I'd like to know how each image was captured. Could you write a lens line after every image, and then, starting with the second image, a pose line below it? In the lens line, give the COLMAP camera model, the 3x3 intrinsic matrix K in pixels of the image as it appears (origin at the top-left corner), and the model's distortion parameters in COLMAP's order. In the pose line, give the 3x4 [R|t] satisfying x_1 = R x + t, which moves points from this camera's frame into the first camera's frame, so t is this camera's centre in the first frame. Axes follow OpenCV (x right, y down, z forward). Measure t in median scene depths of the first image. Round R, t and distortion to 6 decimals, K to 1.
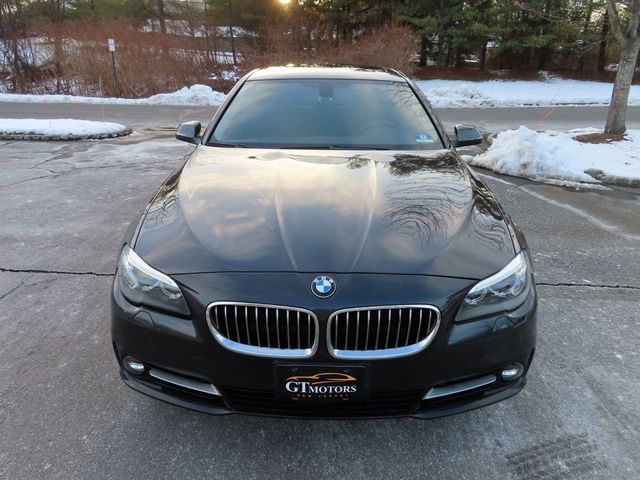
lens RADIAL K [[458.0, 0, 322.2], [0, 458.0, 247.3], [0, 0, 1]] dist [-0.007064, 0.003400]
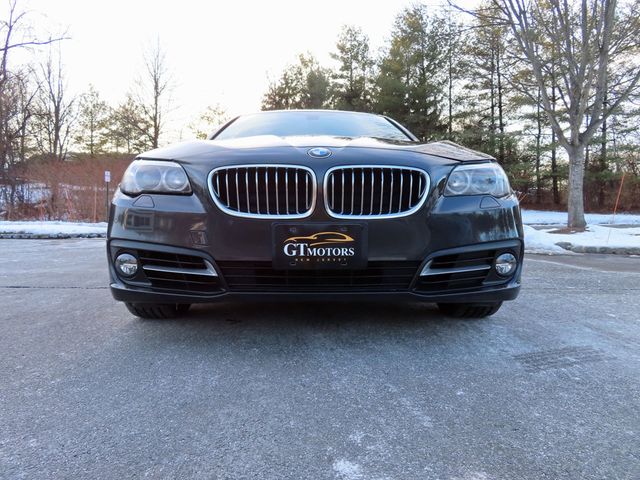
lens RADIAL K [[458.0, 0, 326.4], [0, 458.0, 240.0], [0, 0, 1]] dist [-0.007064, 0.003400]
pose [[0.998666, -0.015315, 0.049313, -0.031054], [0.029719, 0.951452, -0.306359, 0.515774], [-0.042227, 0.307416, 0.950638, 0.032224]]
